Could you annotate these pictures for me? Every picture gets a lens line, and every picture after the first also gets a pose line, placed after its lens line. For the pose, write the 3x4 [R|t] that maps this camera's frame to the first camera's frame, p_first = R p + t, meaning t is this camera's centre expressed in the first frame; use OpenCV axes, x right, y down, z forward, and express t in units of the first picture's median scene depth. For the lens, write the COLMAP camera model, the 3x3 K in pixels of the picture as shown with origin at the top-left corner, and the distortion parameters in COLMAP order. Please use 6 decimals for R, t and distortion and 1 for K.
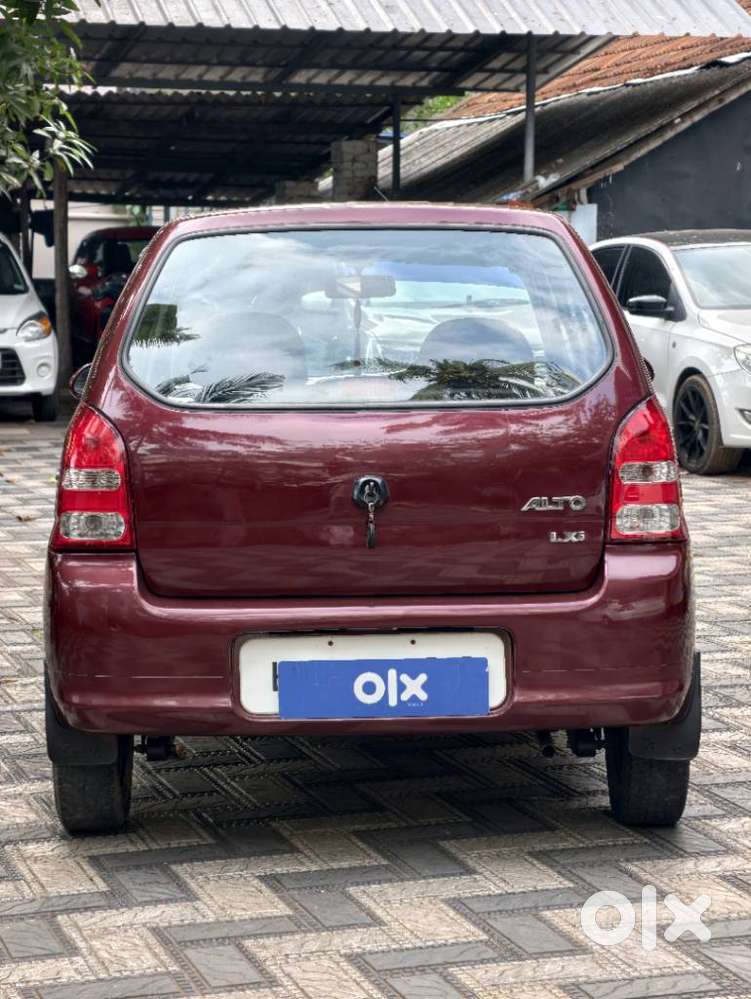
lens RADIAL K [[2433.2, 0, 375.5], [0, 2433.2, 499.5], [0, 0, 1]] dist [0.450708, -2.194583]
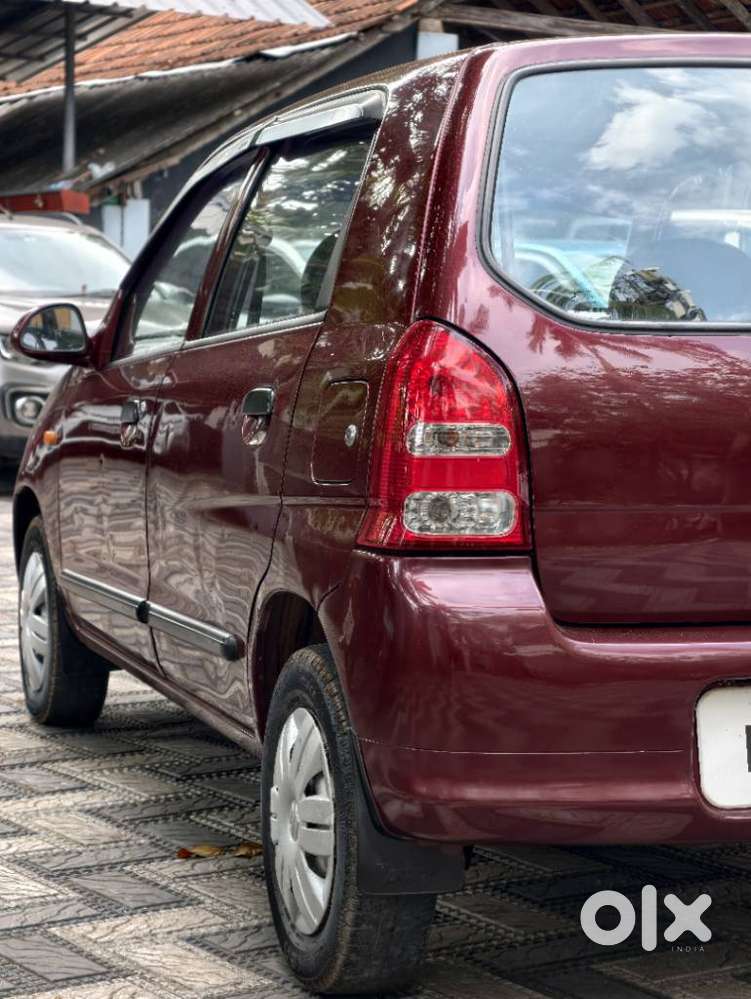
lens RADIAL K [[2433.2, 0, 375.5], [0, 2433.2, 499.5], [0, 0, 1]] dist [0.450708, -2.194583]
pose [[0.958078, -0.000804, 0.286506, -0.089817], [0.005796, 0.999846, -0.016577, 0.004994], [-0.286448, 0.017543, 0.957935, 0.116240]]
